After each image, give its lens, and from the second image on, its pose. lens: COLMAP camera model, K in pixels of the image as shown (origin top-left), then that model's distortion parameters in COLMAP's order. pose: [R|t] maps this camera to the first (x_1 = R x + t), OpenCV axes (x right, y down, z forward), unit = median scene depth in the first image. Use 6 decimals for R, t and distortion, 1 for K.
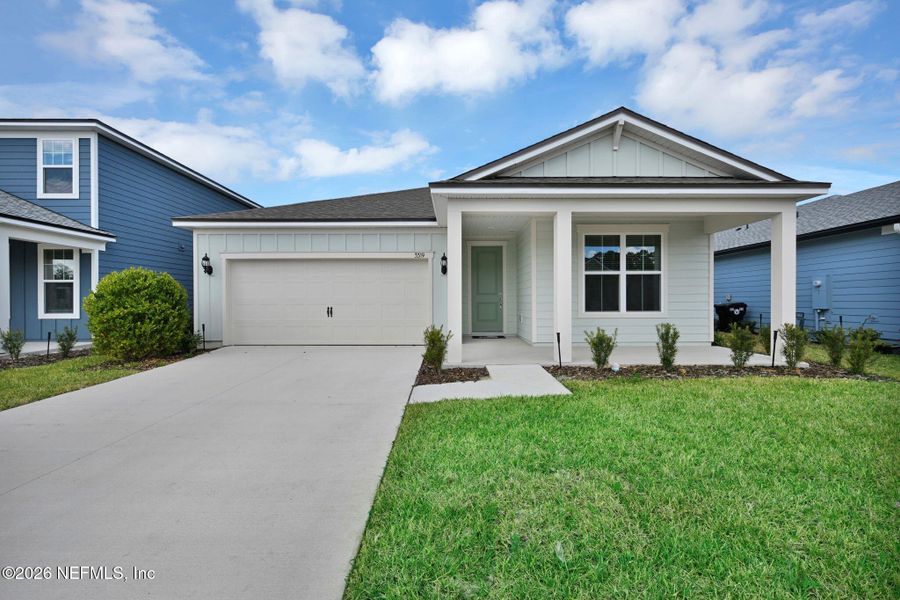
lens RADIAL K [[378.2, 0, 455.1], [0, 378.2, 304.8], [0, 0, 1]] dist [0.000569, -0.000111]
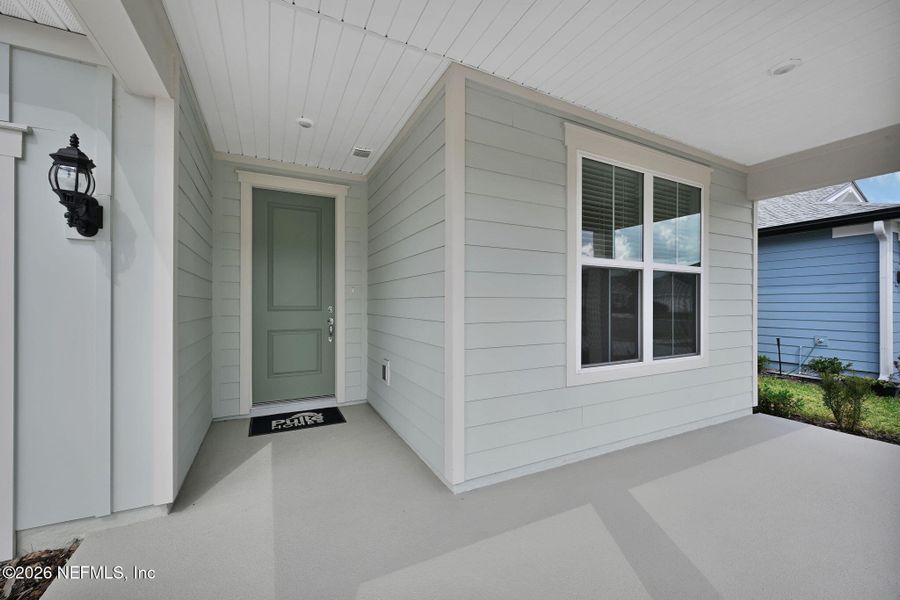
lens RADIAL K [[355.8, 0, 451.9], [0, 355.8, 304.1], [0, 0, 1]] dist [0.000276, -0.000078]
pose [[0.892049, 0.003267, 0.451926, 0.079684], [-0.000095, 0.999975, -0.007040, -0.041249], [-0.451938, 0.006237, 0.892028, 0.756673]]
